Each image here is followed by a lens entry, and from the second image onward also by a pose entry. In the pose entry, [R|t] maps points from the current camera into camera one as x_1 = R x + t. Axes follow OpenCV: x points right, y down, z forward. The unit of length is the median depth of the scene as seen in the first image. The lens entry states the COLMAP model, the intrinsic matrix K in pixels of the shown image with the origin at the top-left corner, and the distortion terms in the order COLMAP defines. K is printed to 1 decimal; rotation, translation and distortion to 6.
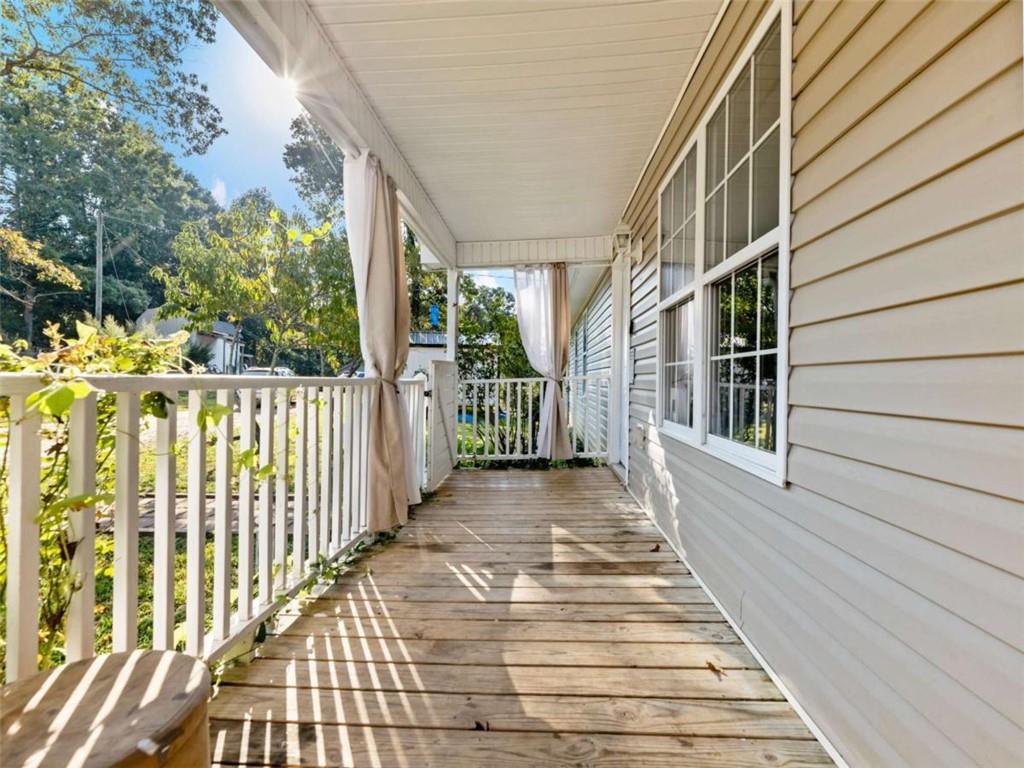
lens RADIAL K [[479.6, 0, 515.5], [0, 479.6, 365.6], [0, 0, 1]] dist [-0.000284, 0.000003]
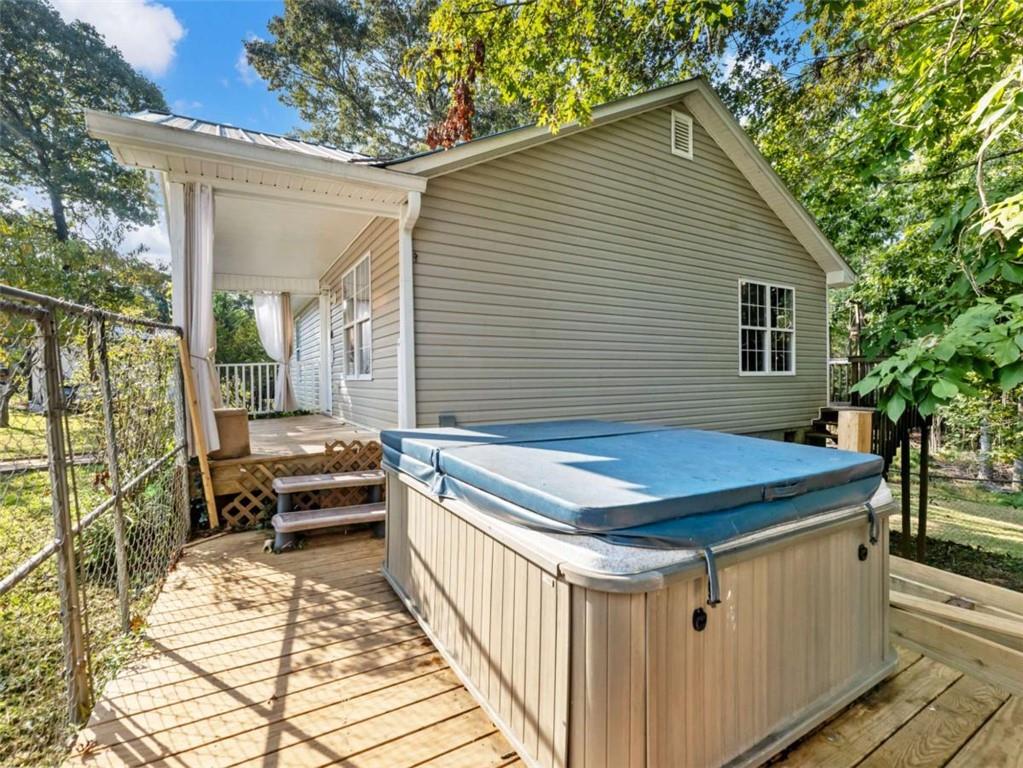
lens RADIAL K [[479.1, 0, 515.0], [0, 479.1, 365.6], [0, 0, 1]] dist [-0.000284, 0.000003]
pose [[0.829925, -0.028958, 0.557123, -0.315422], [0.021209, 0.999568, 0.020361, 0.035179], [-0.557472, -0.005081, 0.830180, -1.421080]]
